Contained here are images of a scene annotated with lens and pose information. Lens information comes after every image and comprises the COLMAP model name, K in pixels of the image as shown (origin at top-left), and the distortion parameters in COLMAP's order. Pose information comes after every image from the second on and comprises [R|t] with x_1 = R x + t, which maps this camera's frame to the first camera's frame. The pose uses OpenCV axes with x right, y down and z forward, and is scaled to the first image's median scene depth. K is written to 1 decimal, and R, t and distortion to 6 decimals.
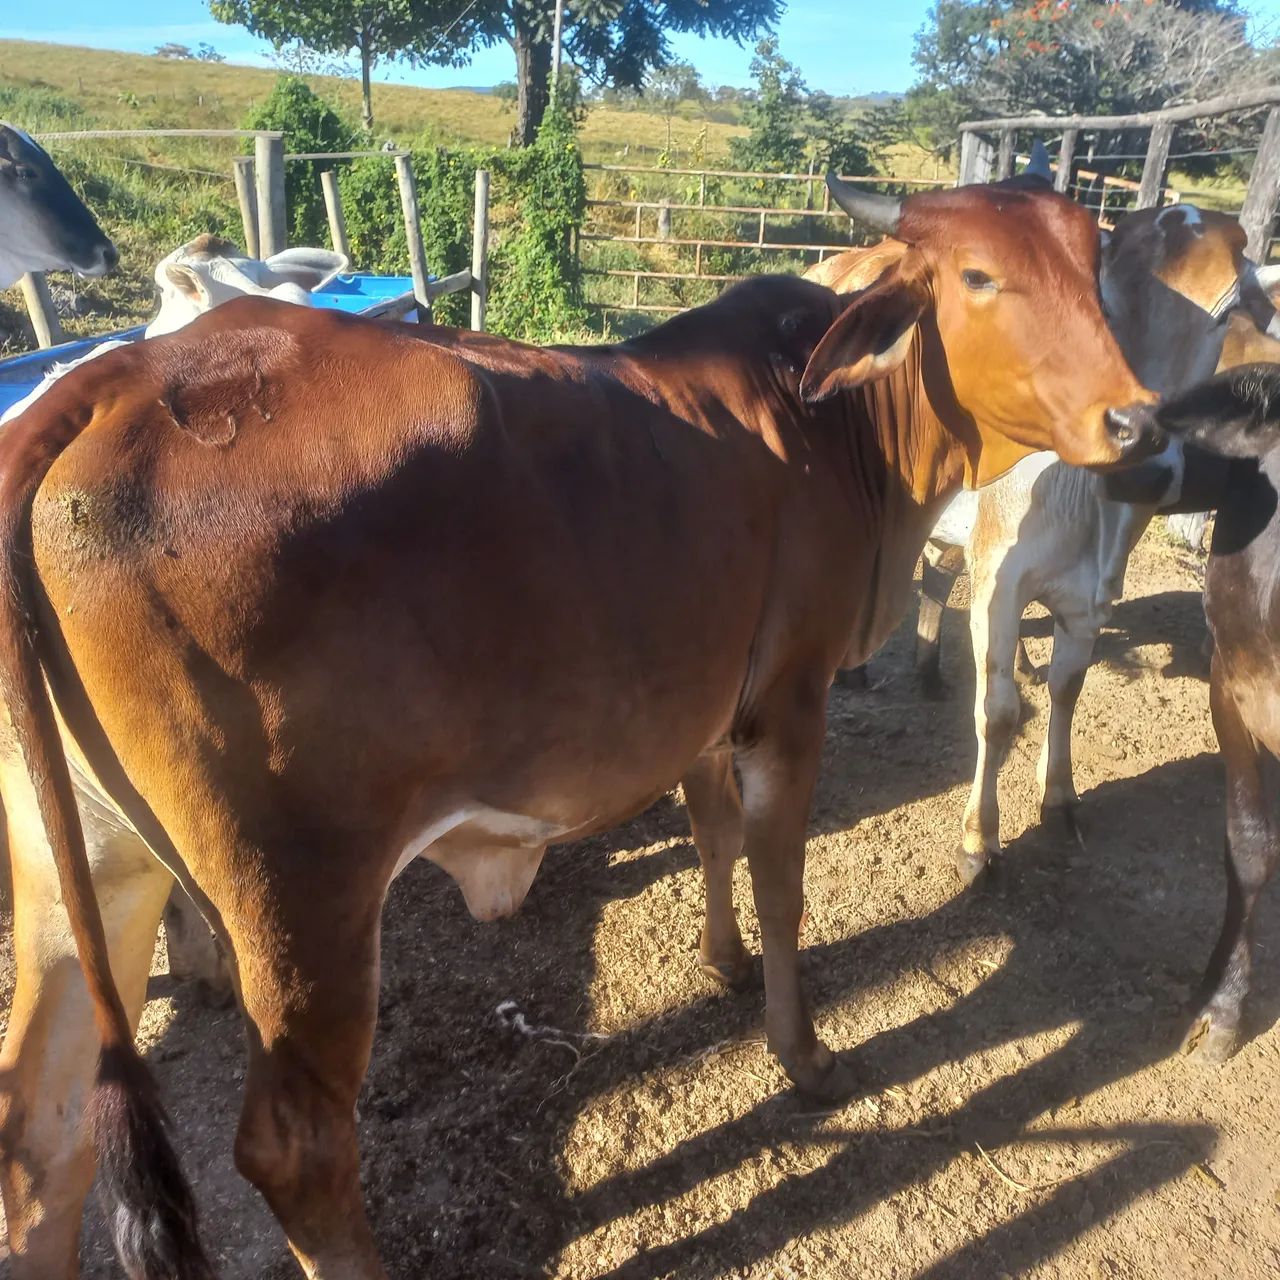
lens RADIAL K [[1199.6, 0, 640.0], [0, 1199.6, 640.0], [0, 0, 1]] dist [-0.018185, 0.013890]
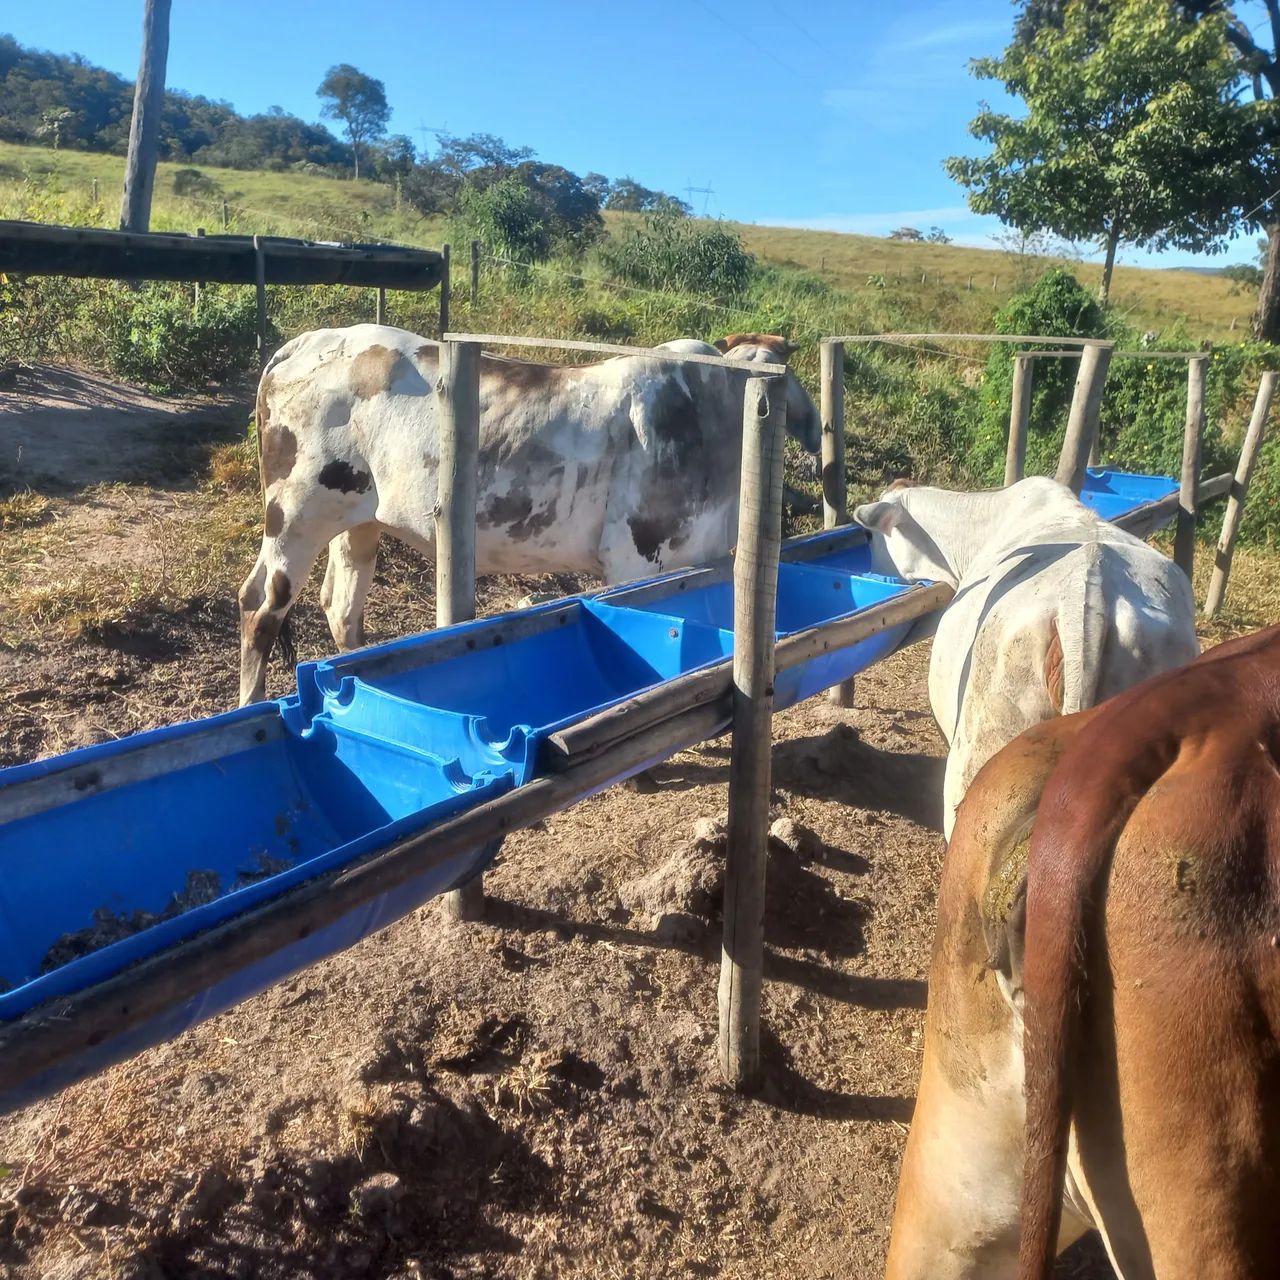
lens RADIAL K [[1142.3, 0, 640.0], [0, 1142.3, 592.9], [0, 0, 1]] dist [0.170123, -0.253892]
pose [[0.879876, 0.147987, -0.451572, -0.111316], [-0.212312, 0.972578, -0.094955, -0.033734], [0.425137, 0.179422, 0.887168, 0.020188]]
